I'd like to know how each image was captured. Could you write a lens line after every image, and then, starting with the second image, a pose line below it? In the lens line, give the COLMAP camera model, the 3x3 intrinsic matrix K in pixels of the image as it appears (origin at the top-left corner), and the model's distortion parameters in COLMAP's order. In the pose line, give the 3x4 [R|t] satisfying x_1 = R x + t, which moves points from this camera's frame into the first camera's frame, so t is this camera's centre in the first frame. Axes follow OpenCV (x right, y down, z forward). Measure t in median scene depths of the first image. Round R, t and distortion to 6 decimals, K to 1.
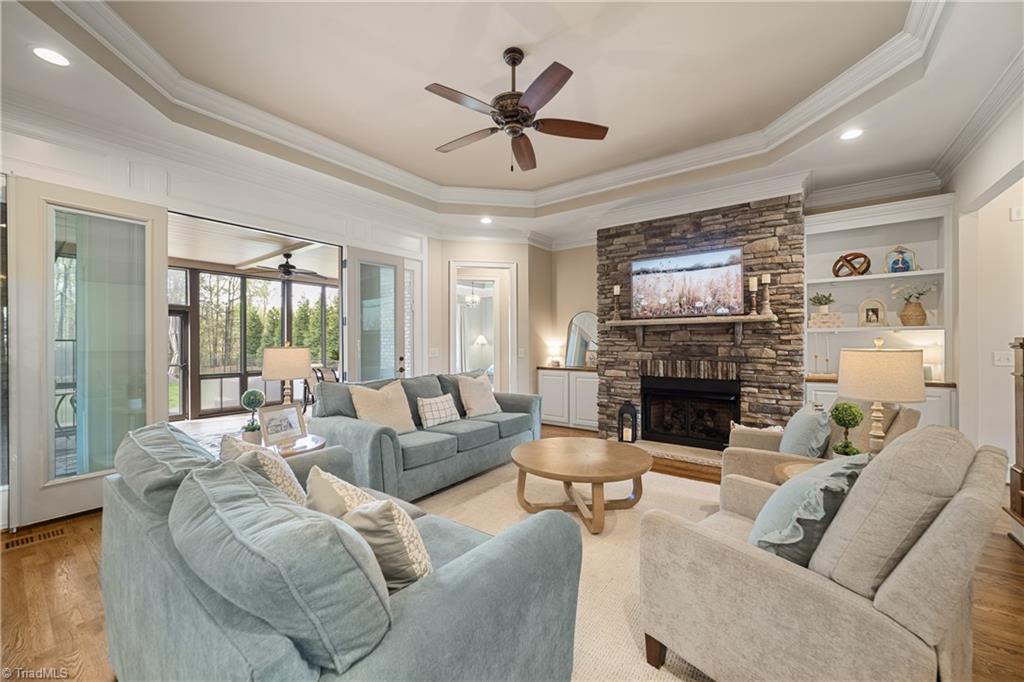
lens RADIAL K [[394.7, 0, 507.2], [0, 394.7, 340.7], [0, 0, 1]] dist [0.002207, 0.000420]
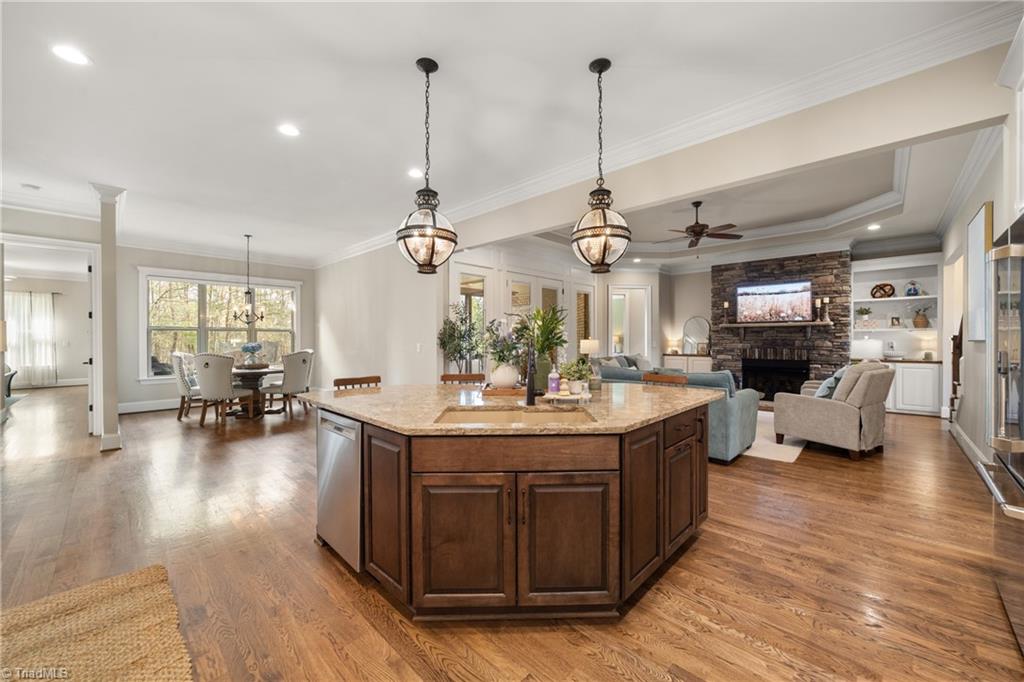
lens RADIAL K [[394.7, 0, 512.2], [0, 394.7, 338.8], [0, 0, 1]] dist [0.002207, 0.000420]
pose [[0.994138, 0.004266, -0.108039, -0.477958], [-0.003859, 0.999985, 0.003972, 0.007698], [0.108054, -0.003532, 0.994139, -0.795545]]
